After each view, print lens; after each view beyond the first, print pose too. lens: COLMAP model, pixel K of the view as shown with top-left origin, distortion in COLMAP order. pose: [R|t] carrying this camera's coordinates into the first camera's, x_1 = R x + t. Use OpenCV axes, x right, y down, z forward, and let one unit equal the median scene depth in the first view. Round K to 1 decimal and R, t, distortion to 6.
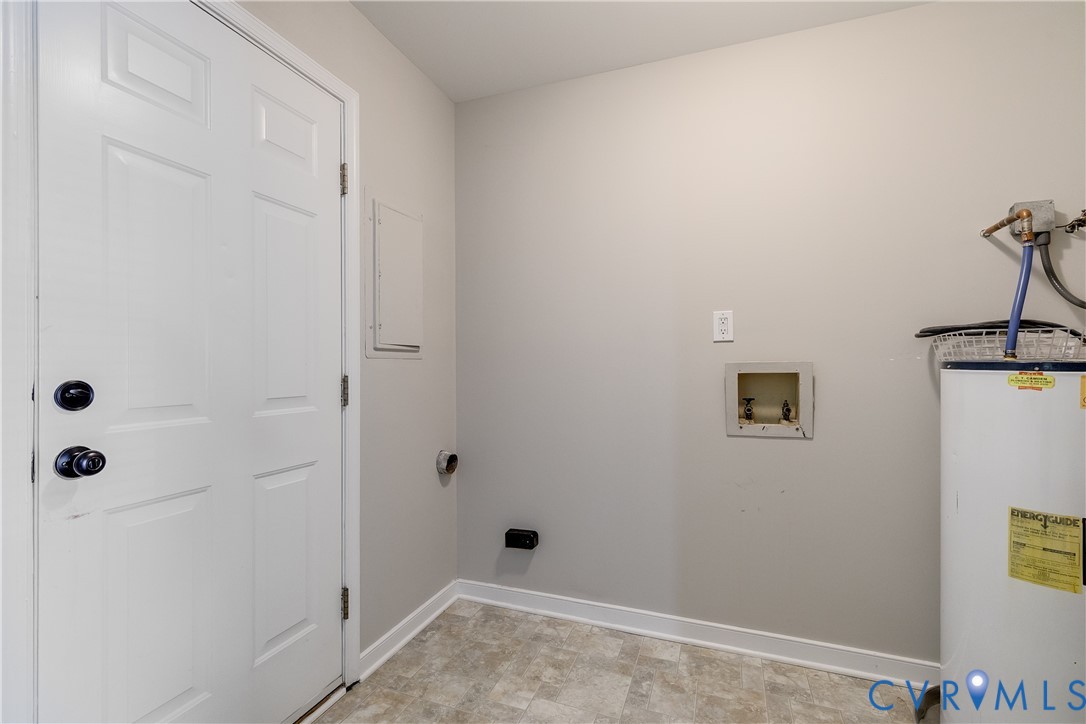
lens RADIAL K [[487.8, 0, 548.2], [0, 487.8, 364.5], [0, 0, 1]] dist [0.004811, -0.000845]
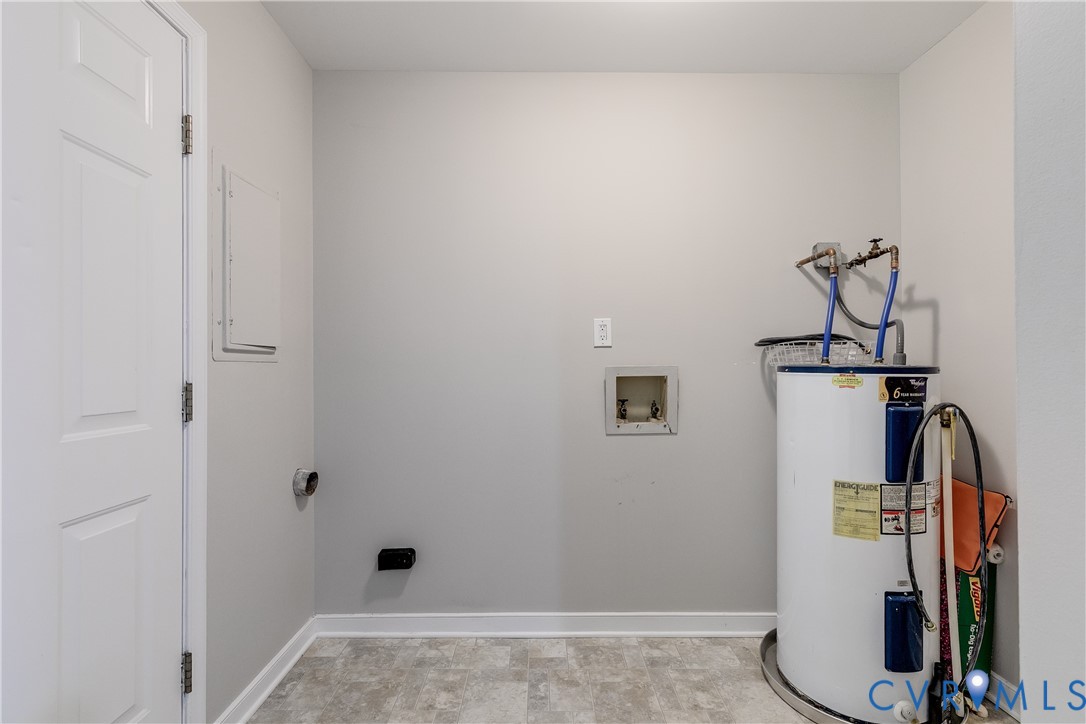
lens RADIAL K [[484.8, 0, 547.2], [0, 484.8, 364.6], [0, 0, 1]] dist [0.003775, 0.000119]
pose [[0.934593, 0.001789, 0.355713, -0.151581], [0.000513, 0.999980, -0.006378, -0.001866], [-0.355718, 0.006144, 0.934573, 0.058452]]
